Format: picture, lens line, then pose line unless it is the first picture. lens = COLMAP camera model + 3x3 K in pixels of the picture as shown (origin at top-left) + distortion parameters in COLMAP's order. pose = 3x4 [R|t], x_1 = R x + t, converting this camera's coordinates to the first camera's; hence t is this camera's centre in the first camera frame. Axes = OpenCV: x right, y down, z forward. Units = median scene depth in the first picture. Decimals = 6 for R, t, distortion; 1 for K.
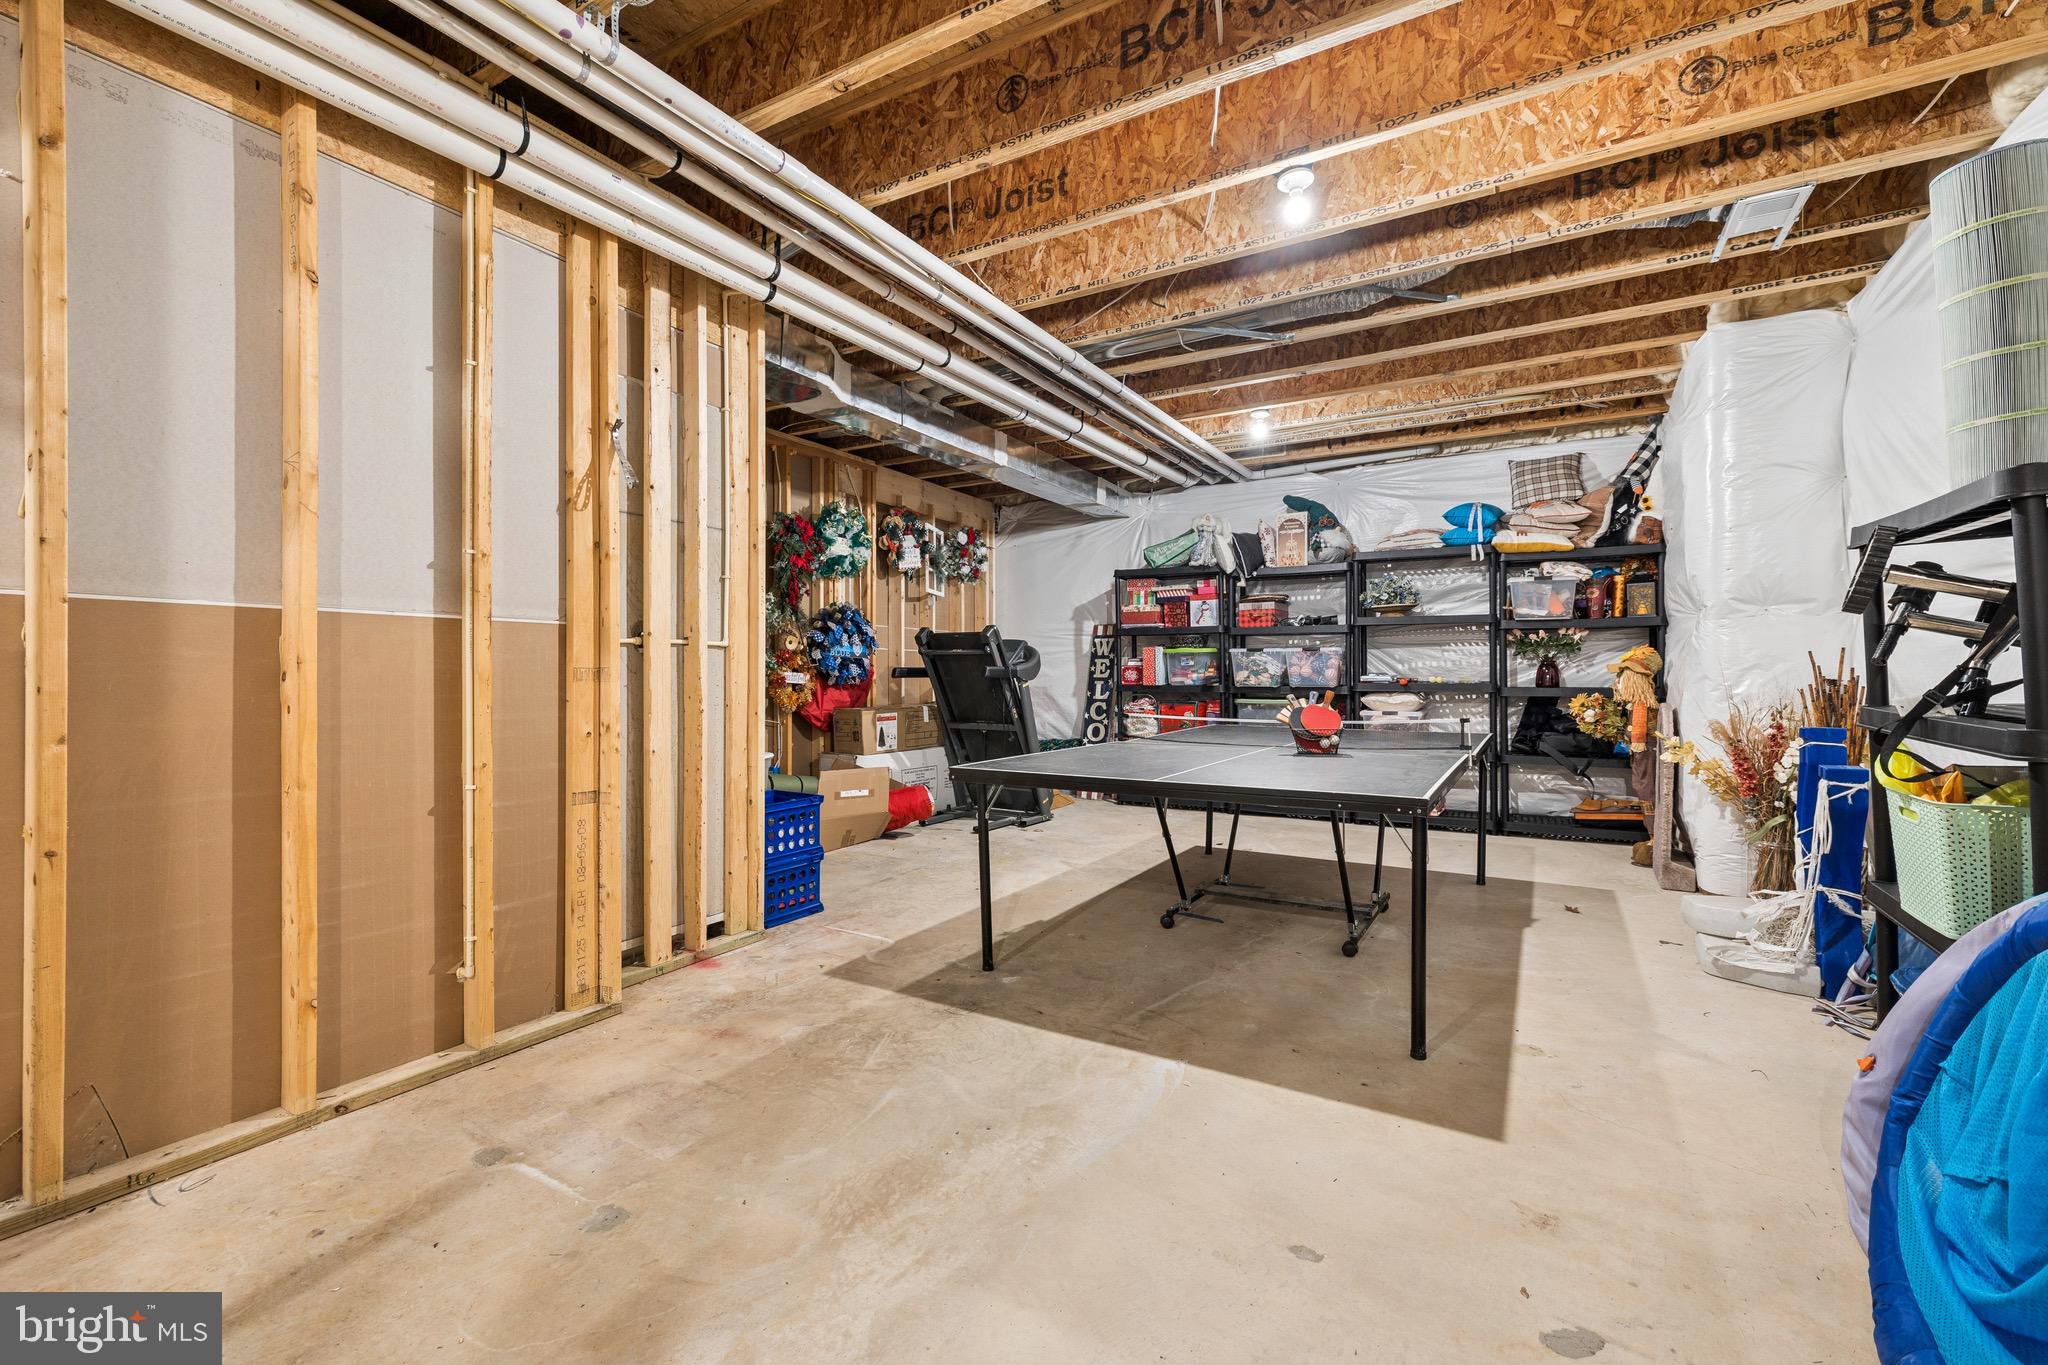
lens RADIAL K [[856.7, 0, 1021.1], [0, 856.7, 670.9], [0, 0, 1]] dist [0.000010, 0.000810]
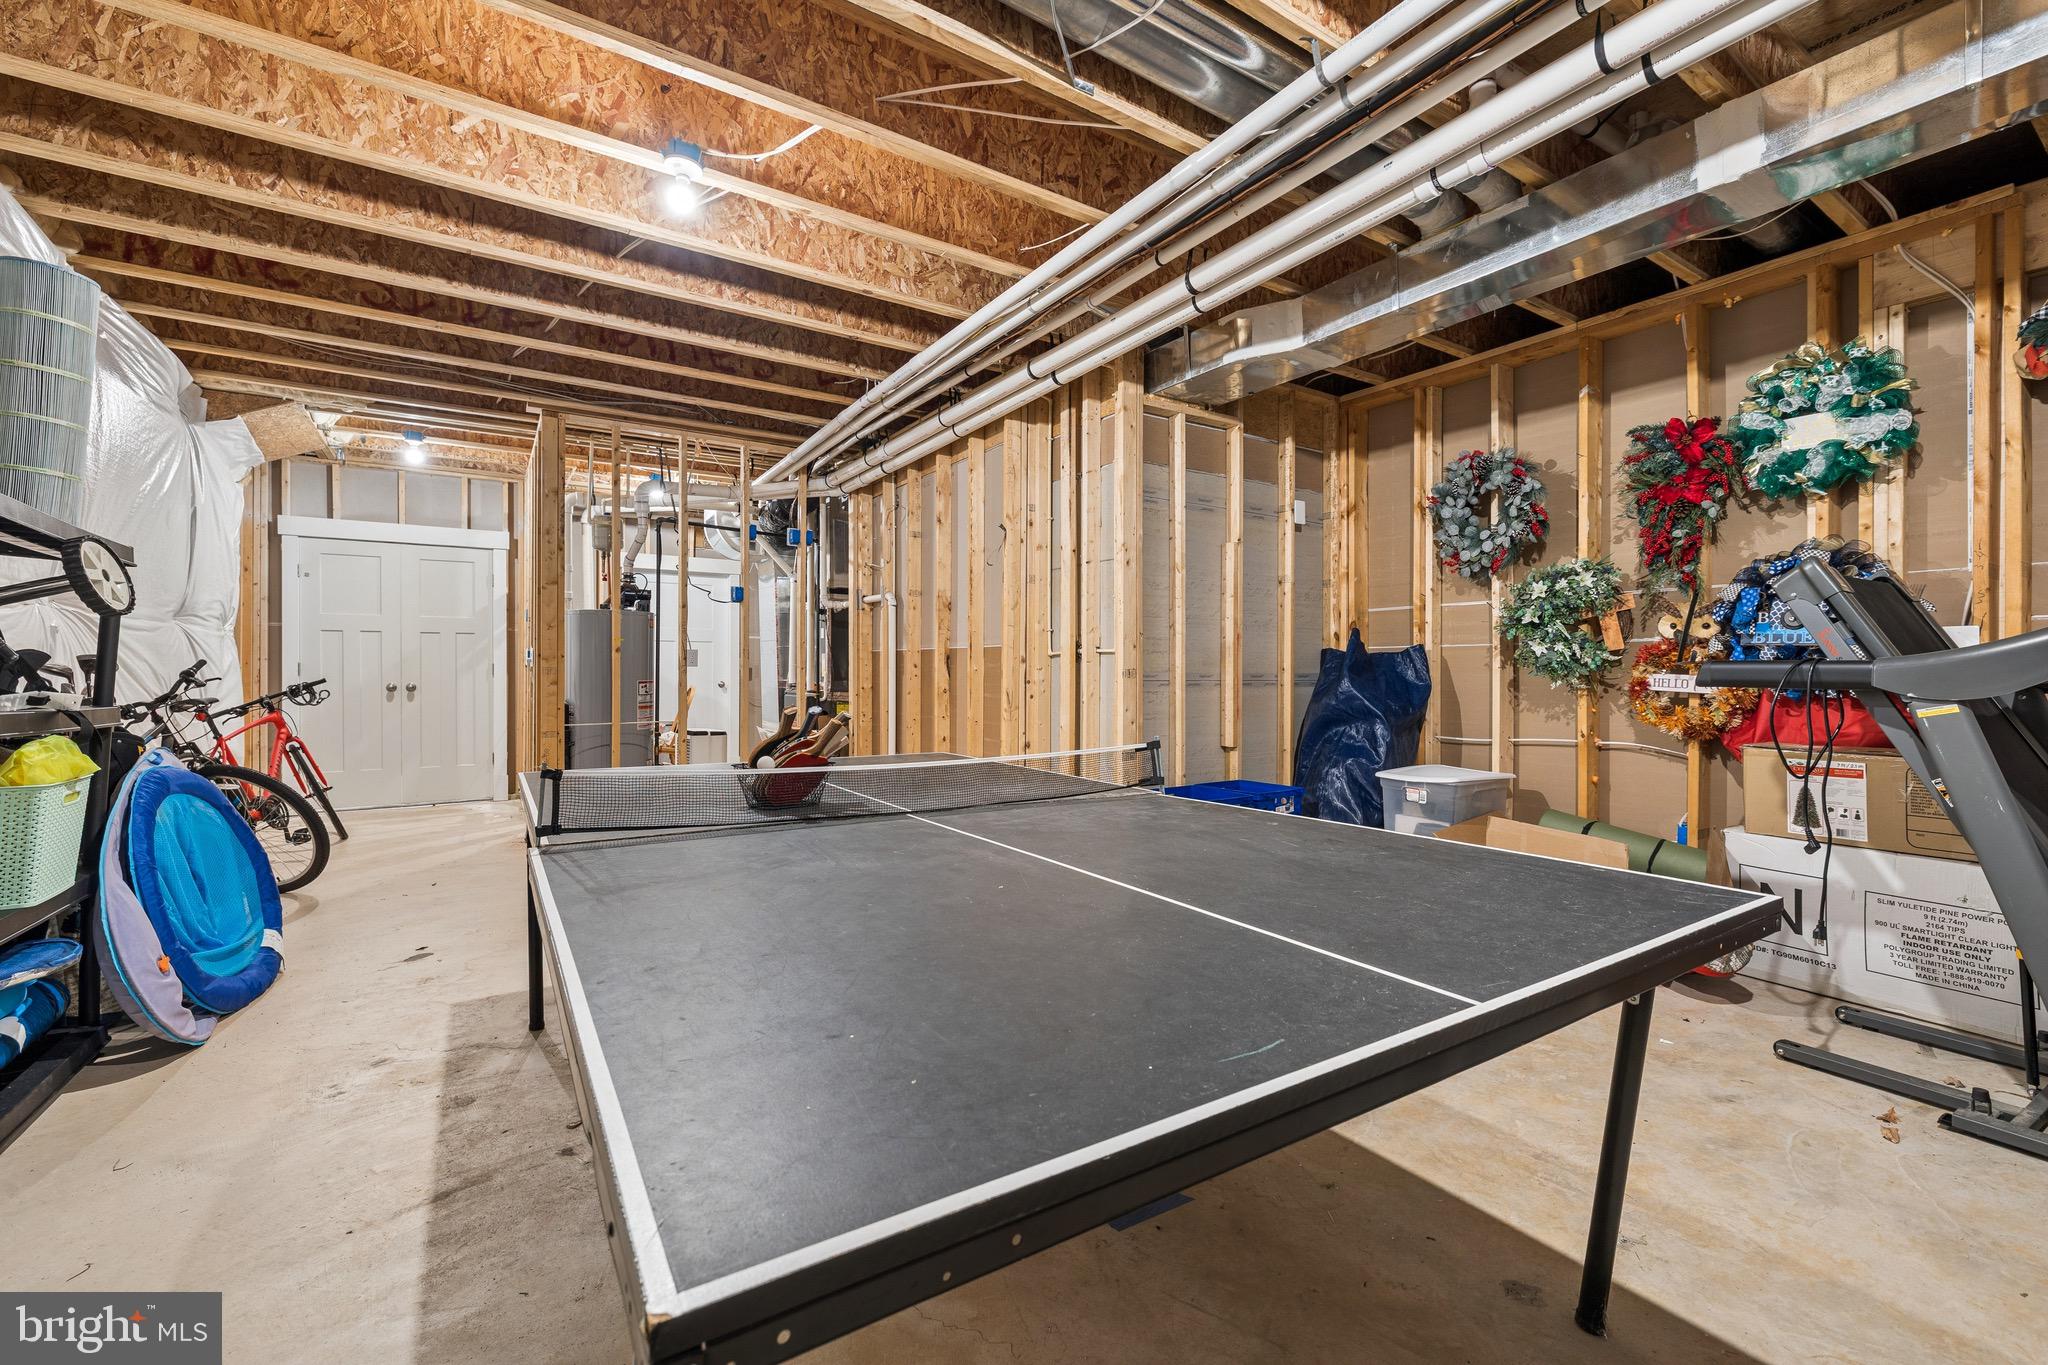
lens RADIAL K [[856.7, 0, 1020.0], [0, 856.7, 678.4], [0, 0, 1]] dist [0.000010, 0.000810]
pose [[-0.442483, 0.013603, -0.896674, 0.803630], [0.006477, 0.999907, 0.011973, -0.008792], [0.896754, -0.000510, -0.442530, 1.383597]]
